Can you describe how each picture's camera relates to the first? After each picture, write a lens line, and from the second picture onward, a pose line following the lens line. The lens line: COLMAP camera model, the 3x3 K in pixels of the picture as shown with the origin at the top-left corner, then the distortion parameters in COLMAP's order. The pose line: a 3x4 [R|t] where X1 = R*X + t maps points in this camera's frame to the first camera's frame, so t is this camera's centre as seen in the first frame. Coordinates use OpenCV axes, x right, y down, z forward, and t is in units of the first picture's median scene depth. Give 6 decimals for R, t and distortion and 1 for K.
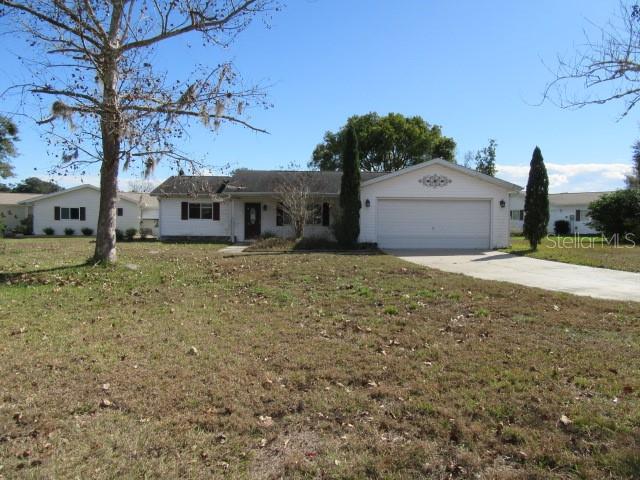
lens RADIAL K [[476.0, 0, 323.3], [0, 476.0, 241.7], [0, 0, 1]] dist [-0.021517, 0.049510]
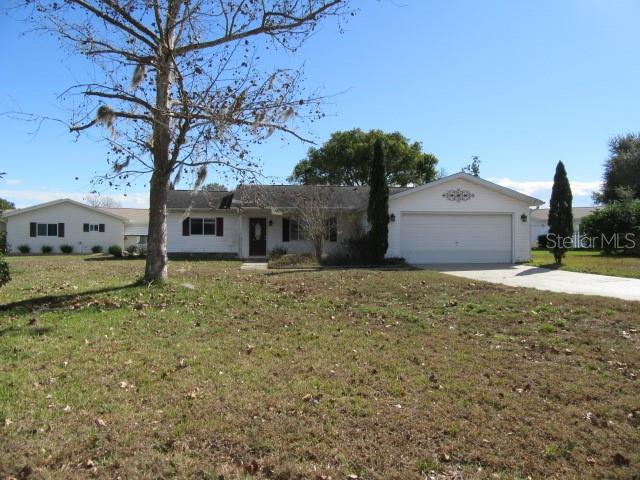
lens RADIAL K [[476.0, 0, 321.5], [0, 476.0, 239.1], [0, 0, 1]] dist [-0.021517, 0.049510]
pose [[0.995603, -0.005725, 0.093497, -0.148464], [0.009410, 0.999194, -0.039018, 0.000272], [-0.093198, 0.039726, 0.994855, 0.041686]]
